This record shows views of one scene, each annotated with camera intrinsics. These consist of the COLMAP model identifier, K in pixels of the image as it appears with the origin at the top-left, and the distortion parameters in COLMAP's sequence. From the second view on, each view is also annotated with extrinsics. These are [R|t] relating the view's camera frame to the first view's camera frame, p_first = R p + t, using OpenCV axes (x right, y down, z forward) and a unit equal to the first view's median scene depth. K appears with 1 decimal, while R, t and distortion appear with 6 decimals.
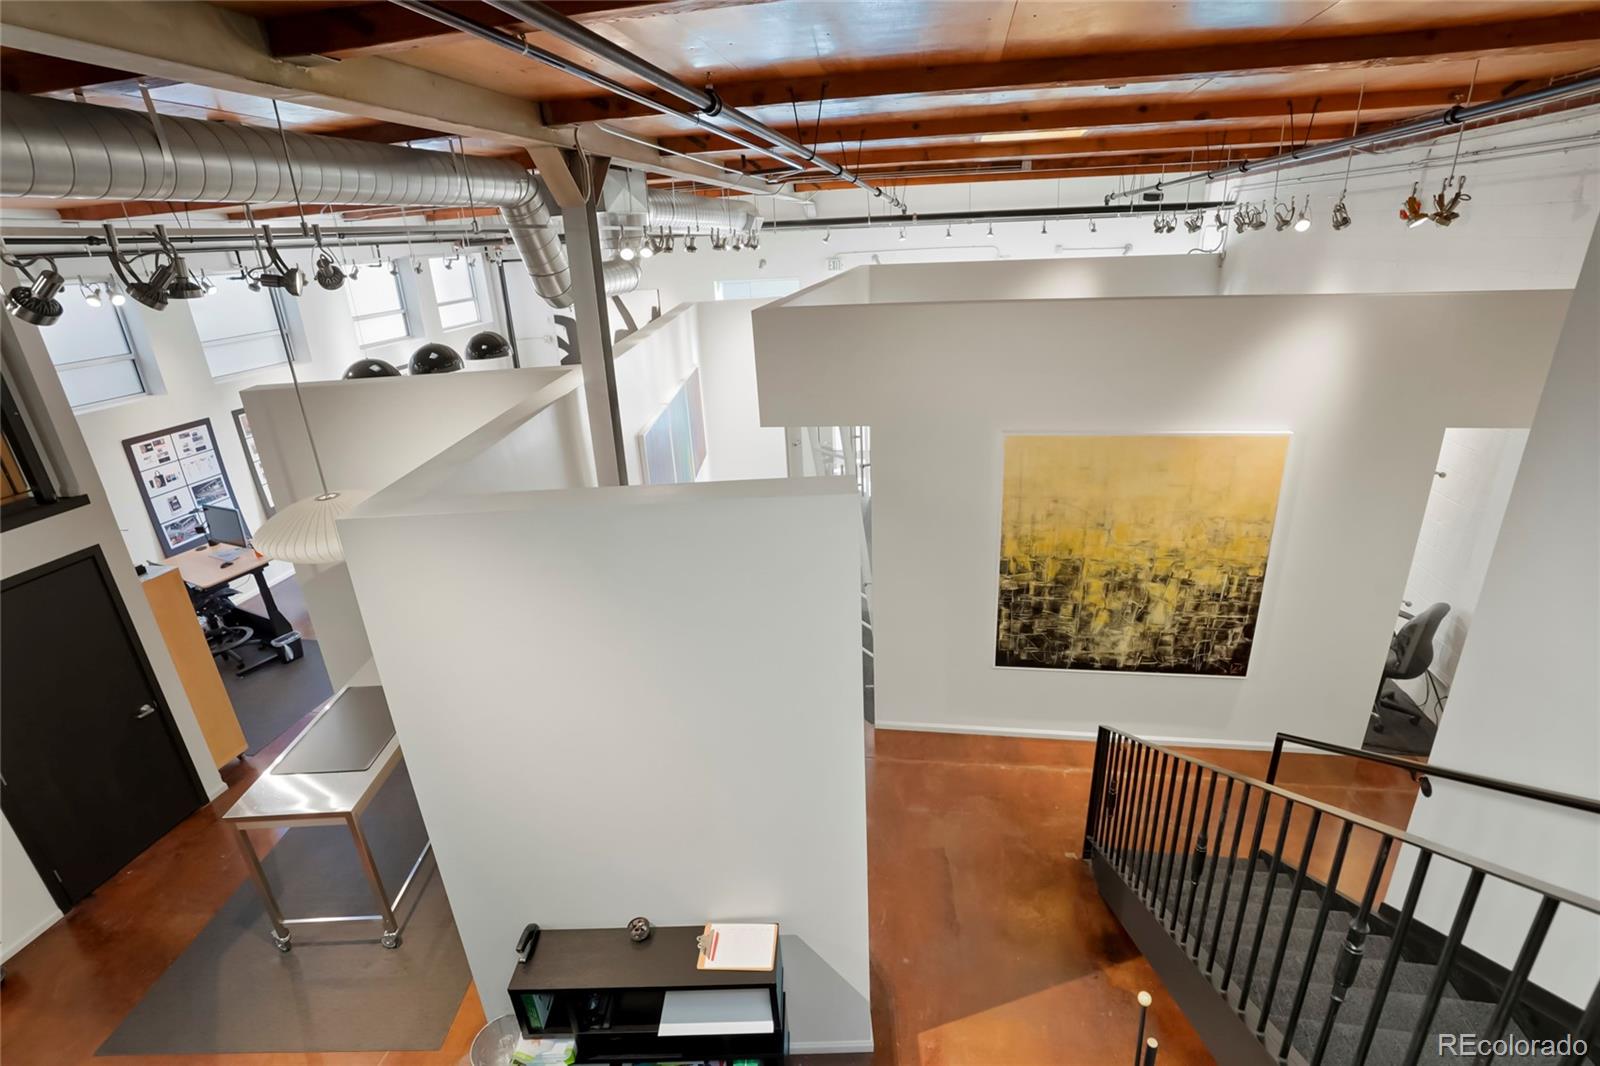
lens RADIAL K [[771.8, 0, 800.8], [0, 771.8, 530.8], [0, 0, 1]] dist [-0.036467, 0.001100]
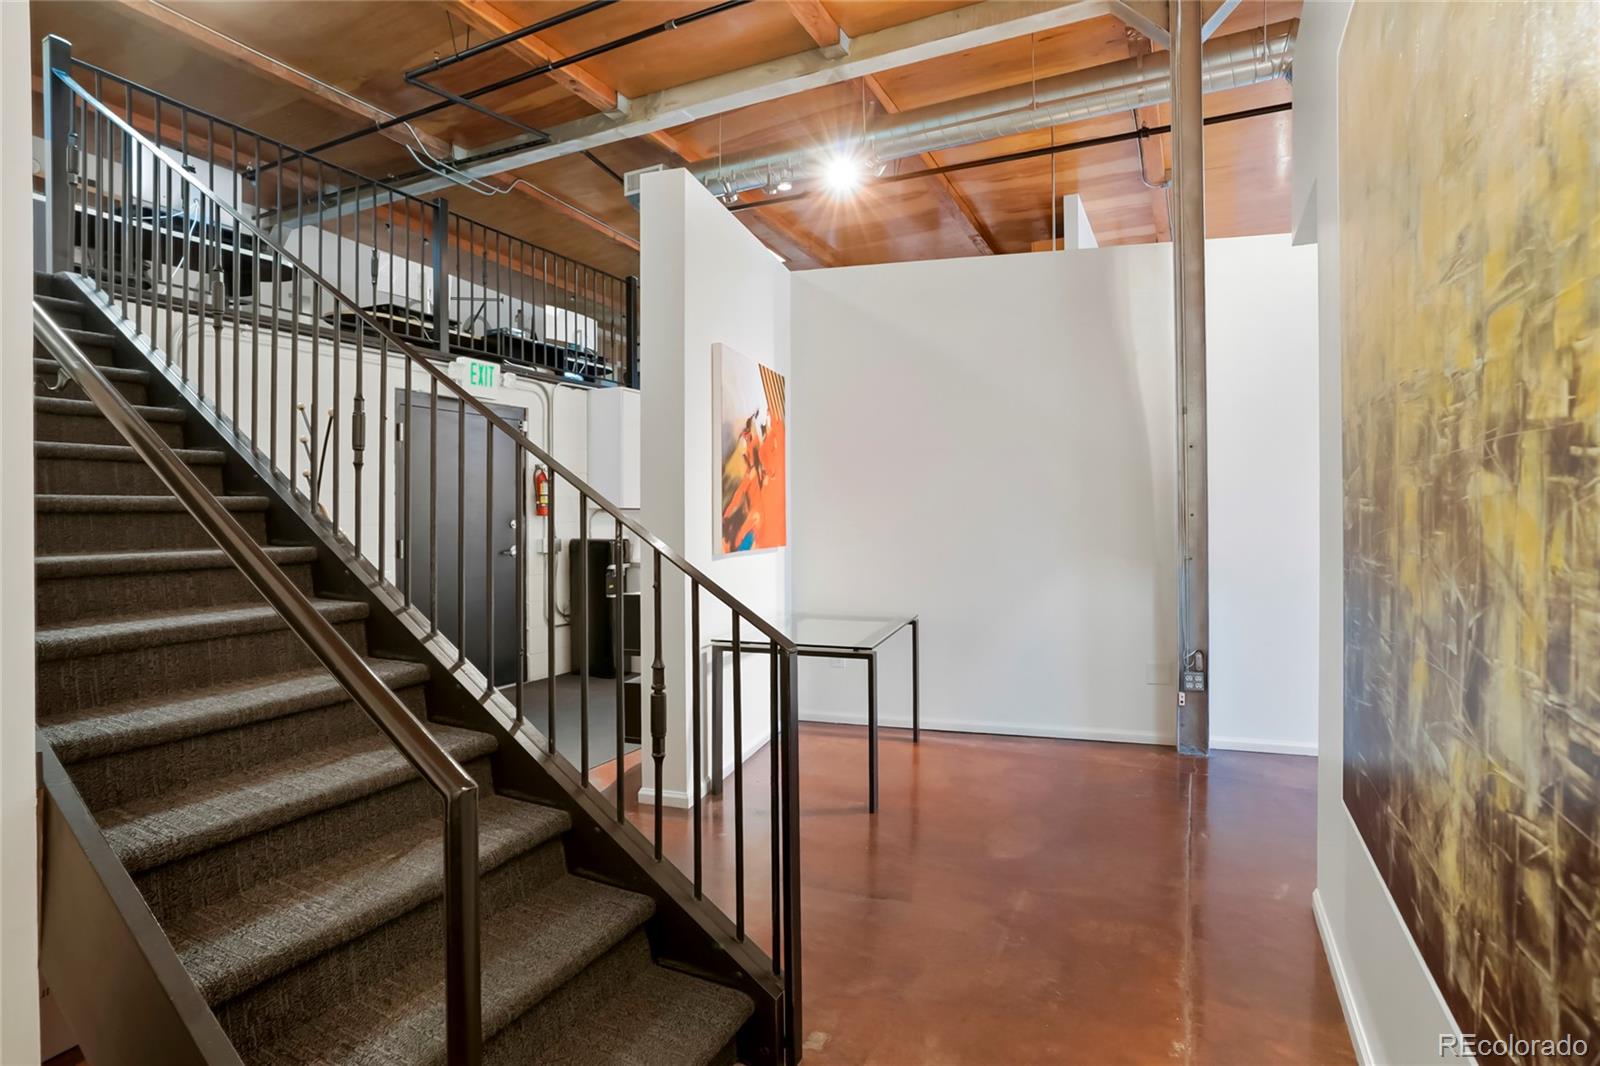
lens RADIAL K [[772.5, 0, 801.7], [0, 772.5, 521.2], [0, 0, 1]] dist [-0.027601, 0.008968]
pose [[-0.281797, 0.057293, -0.957762, 0.667724], [-0.334987, 0.929525, 0.154165, 0.103469], [0.899097, 0.364281, -0.242745, 0.910589]]
